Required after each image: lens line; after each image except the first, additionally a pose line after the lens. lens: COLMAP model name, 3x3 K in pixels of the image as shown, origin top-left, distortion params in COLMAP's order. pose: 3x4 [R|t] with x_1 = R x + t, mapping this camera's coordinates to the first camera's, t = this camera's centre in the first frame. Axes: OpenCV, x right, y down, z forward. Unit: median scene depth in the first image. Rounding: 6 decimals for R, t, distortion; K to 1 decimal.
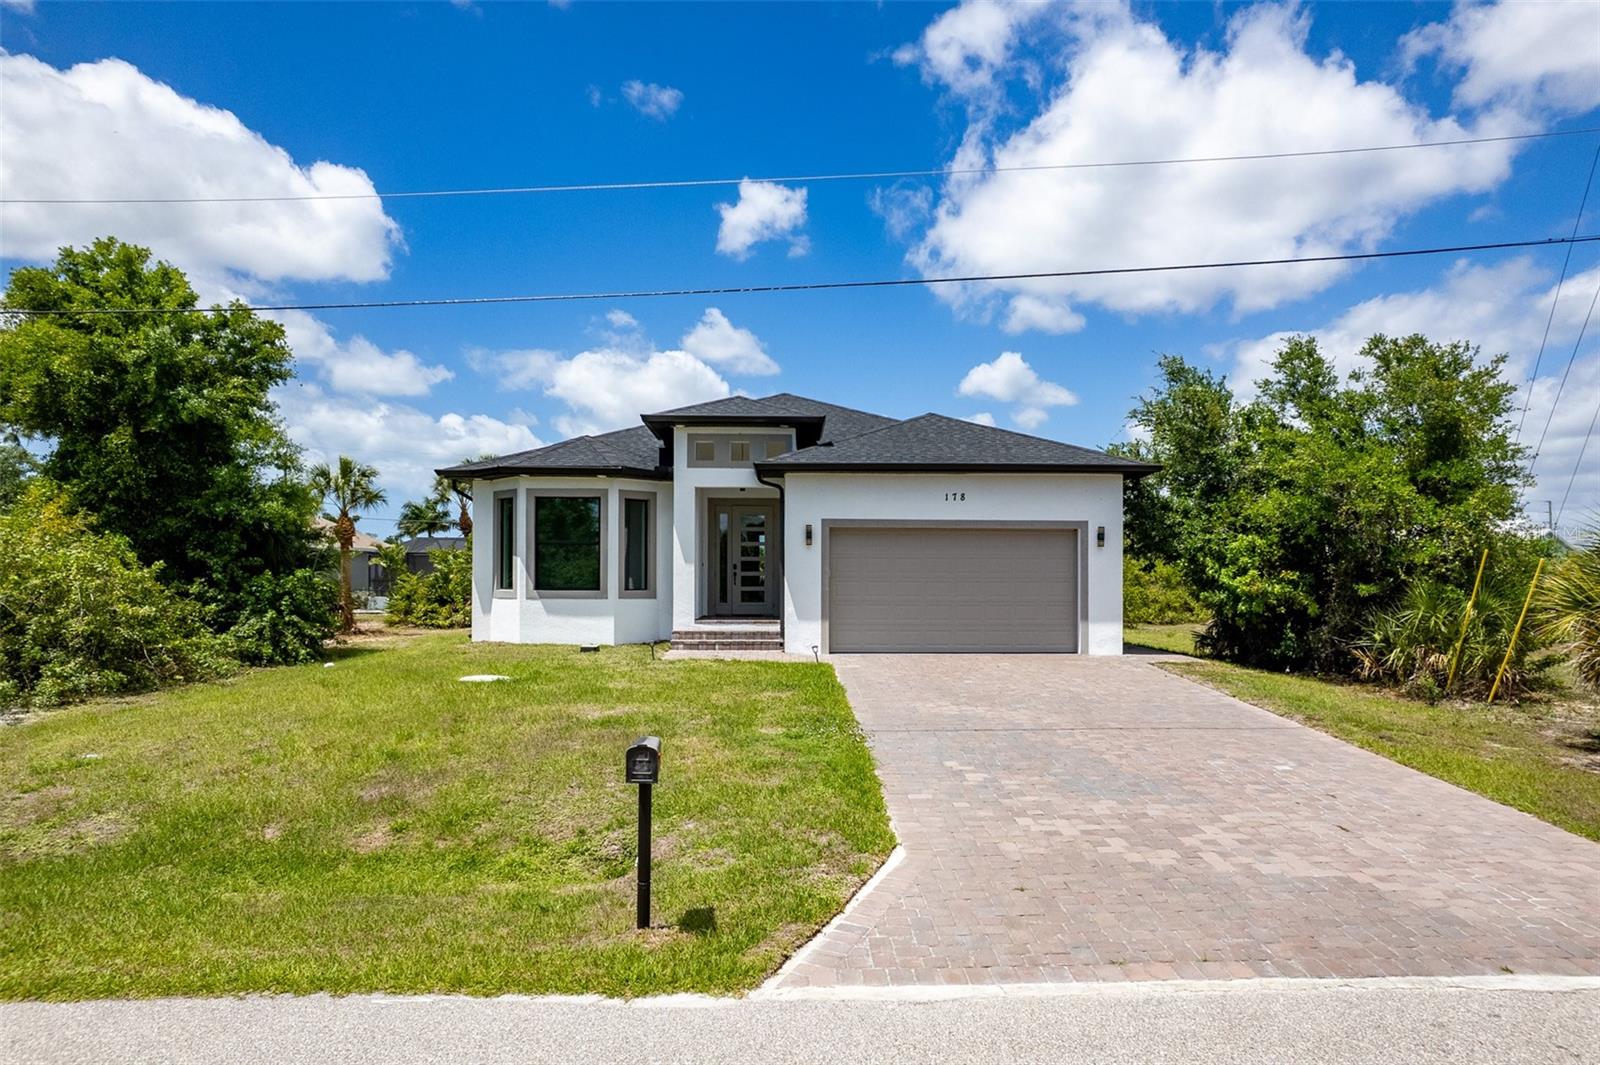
lens RADIAL K [[1020.0, 0, 799.1], [0, 1020.0, 568.8], [0, 0, 1]] dist [-0.074021, 0.080403]
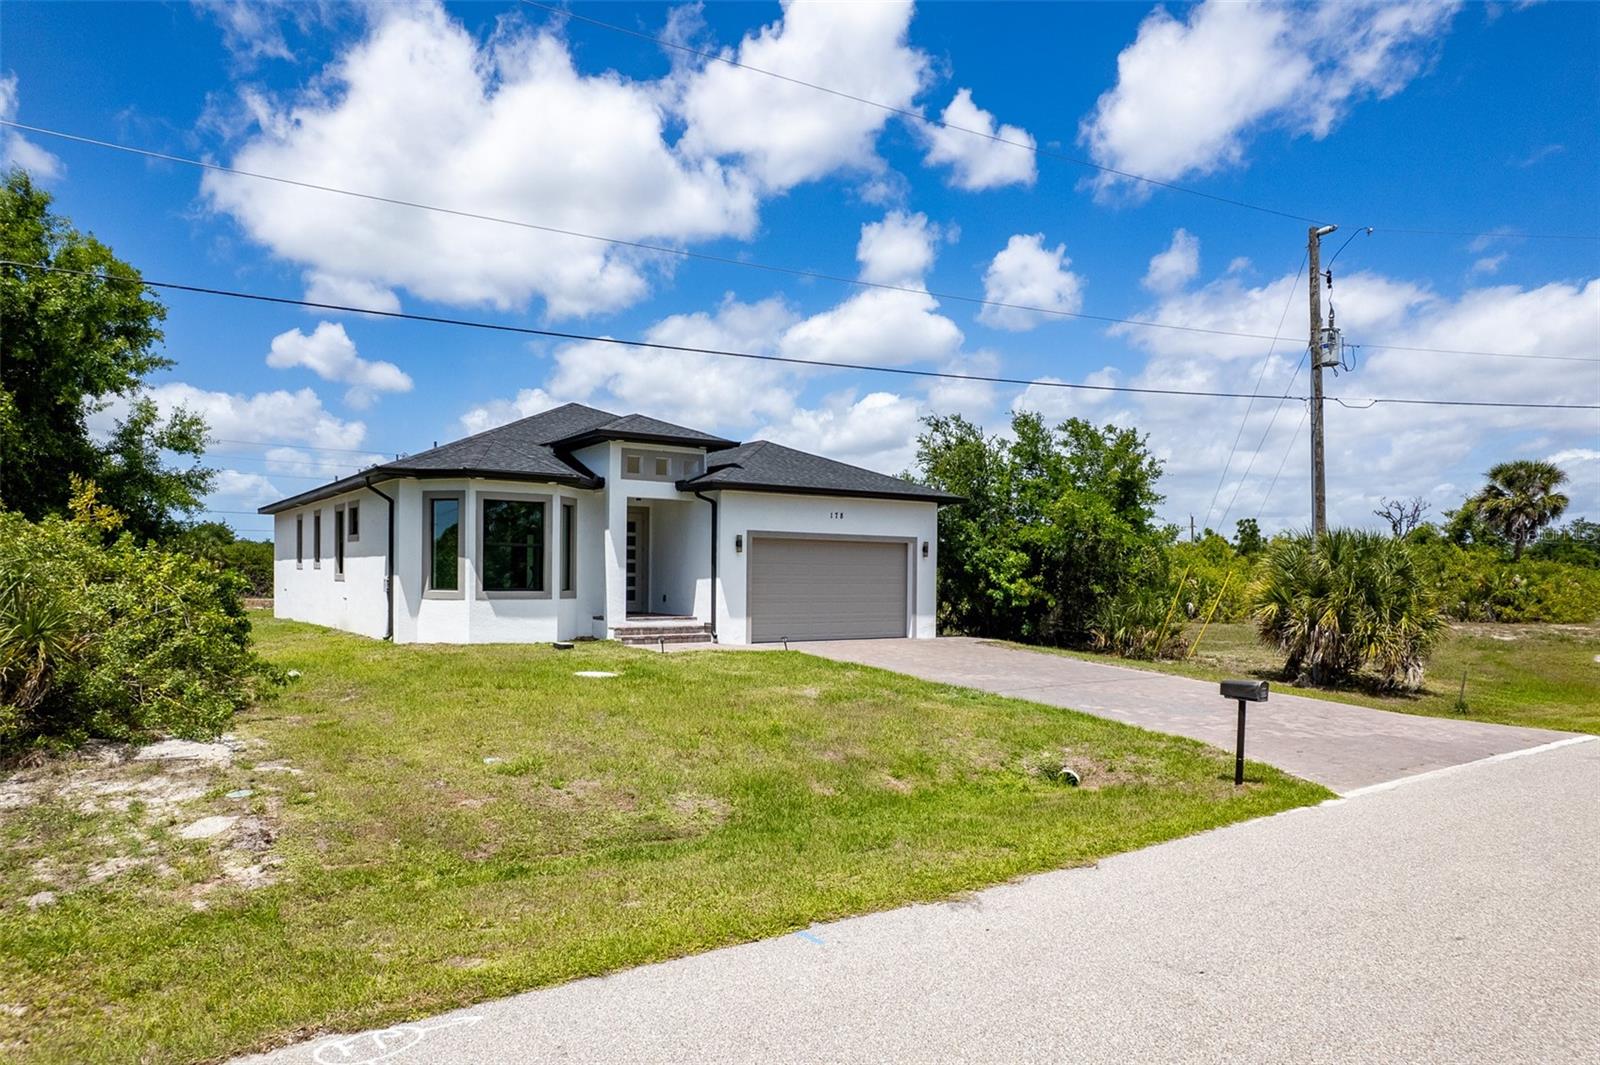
lens RADIAL K [[1035.4, 0, 788.9], [0, 1035.4, 574.9], [0, 0, 1]] dist [-0.075695, 0.080420]
pose [[0.829530, 0.004845, 0.558442, -0.616822], [-0.013747, 0.999837, 0.011747, -0.011960], [-0.558293, -0.017421, 0.829461, -0.024910]]
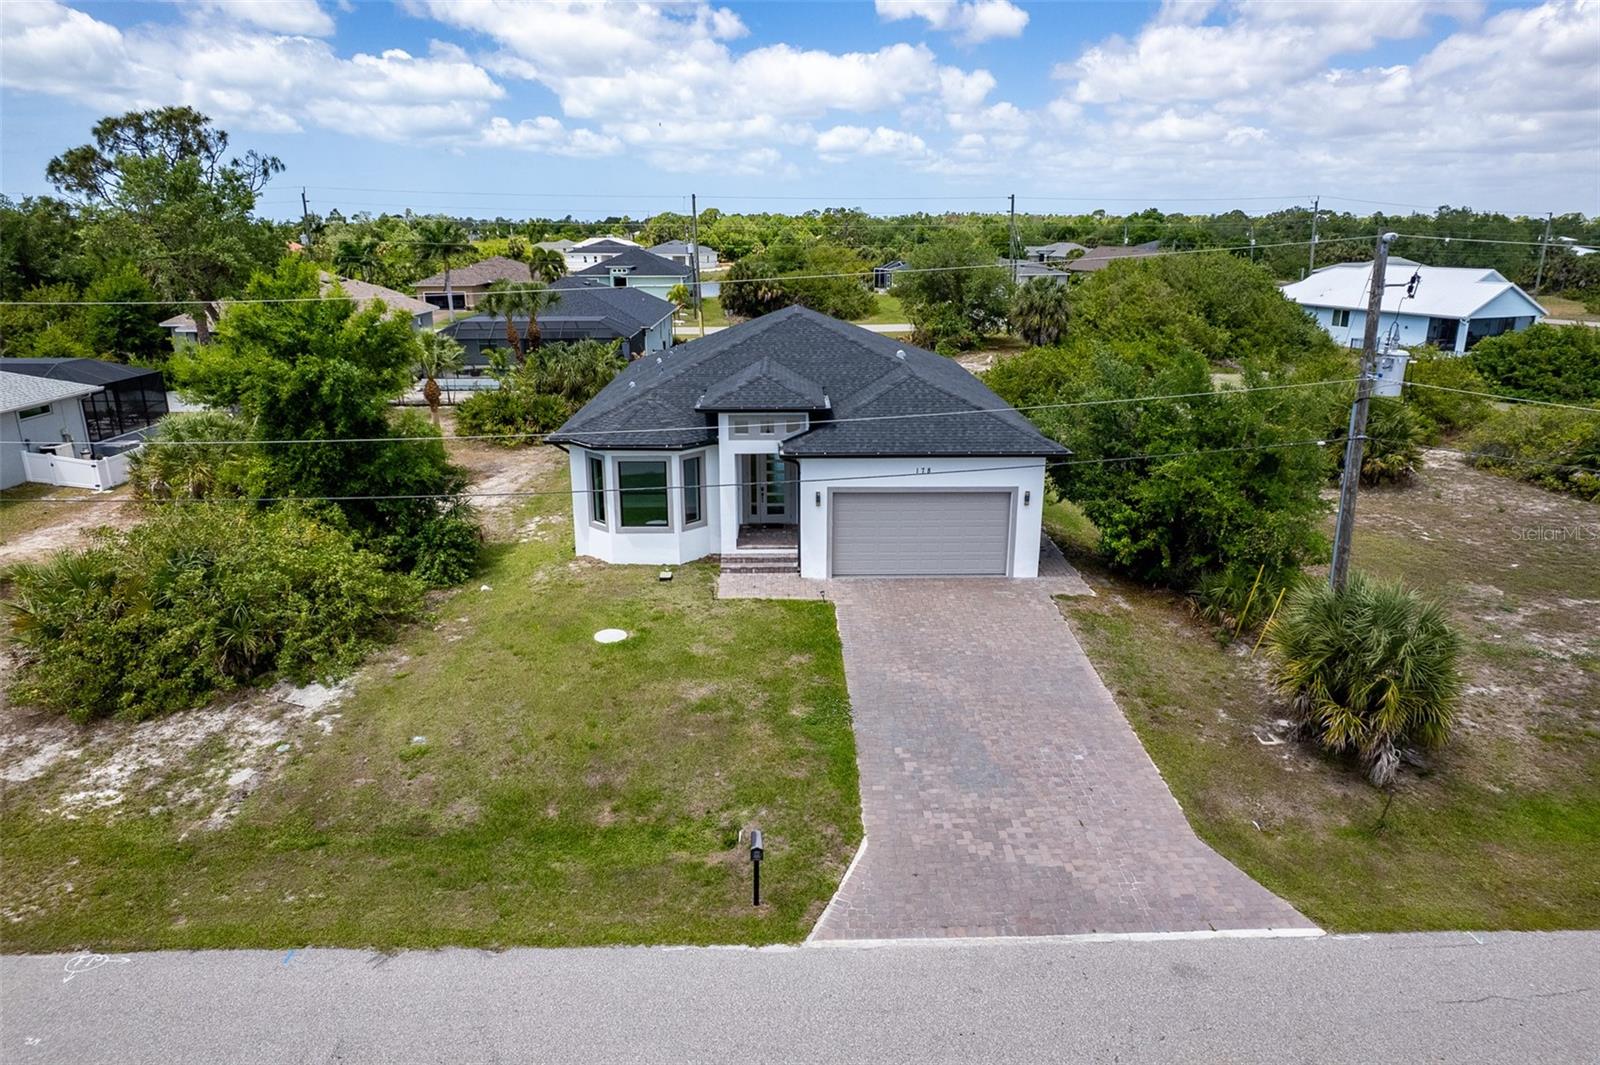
lens RADIAL K [[1023.4, 0, 793.5], [0, 1023.4, 534.6], [0, 0, 1]] dist [-0.024007, 0.001363]
pose [[0.999974, -0.002381, -0.006839, -0.014951], [0.004338, 0.953136, 0.302513, -0.418281], [0.005798, -0.302534, 0.953121, -0.364249]]
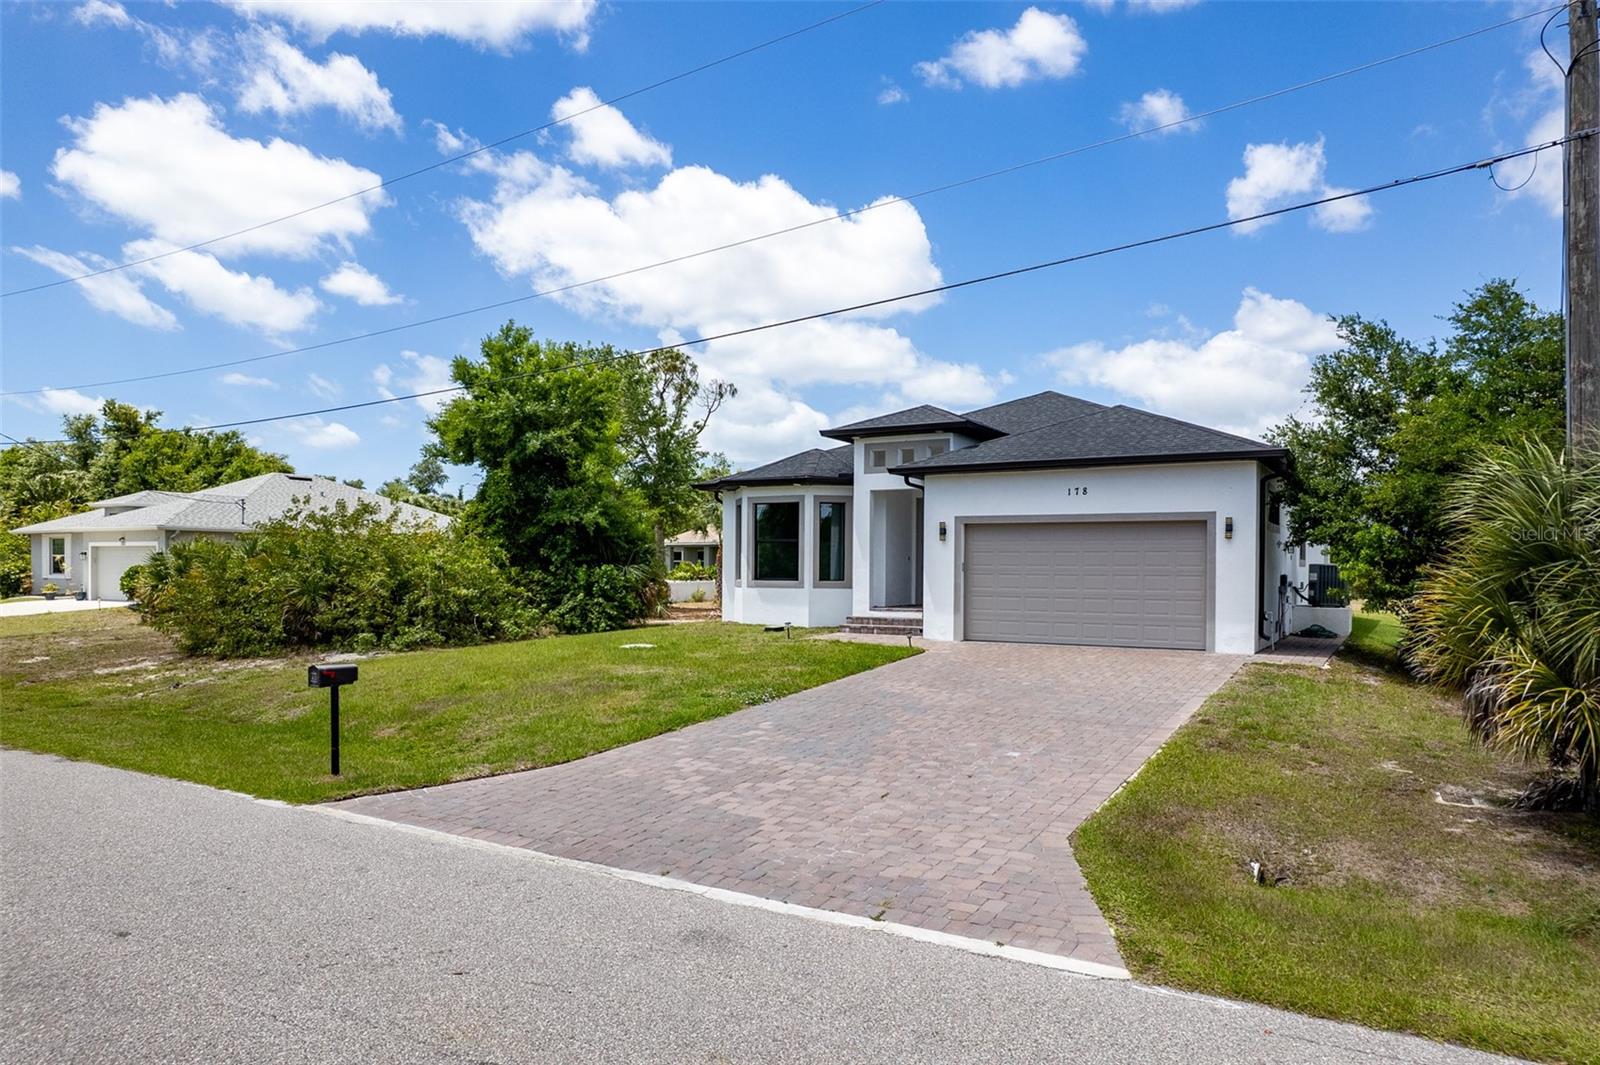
lens RADIAL K [[1020.0, 0, 799.1], [0, 1020.0, 568.8], [0, 0, 1]] dist [-0.074021, 0.080403]
pose [[0.841067, 0.002547, -0.540925, 0.475058], [0.001069, 0.999979, 0.006370, -0.000288], [0.540930, -0.005936, 0.841047, -0.000039]]
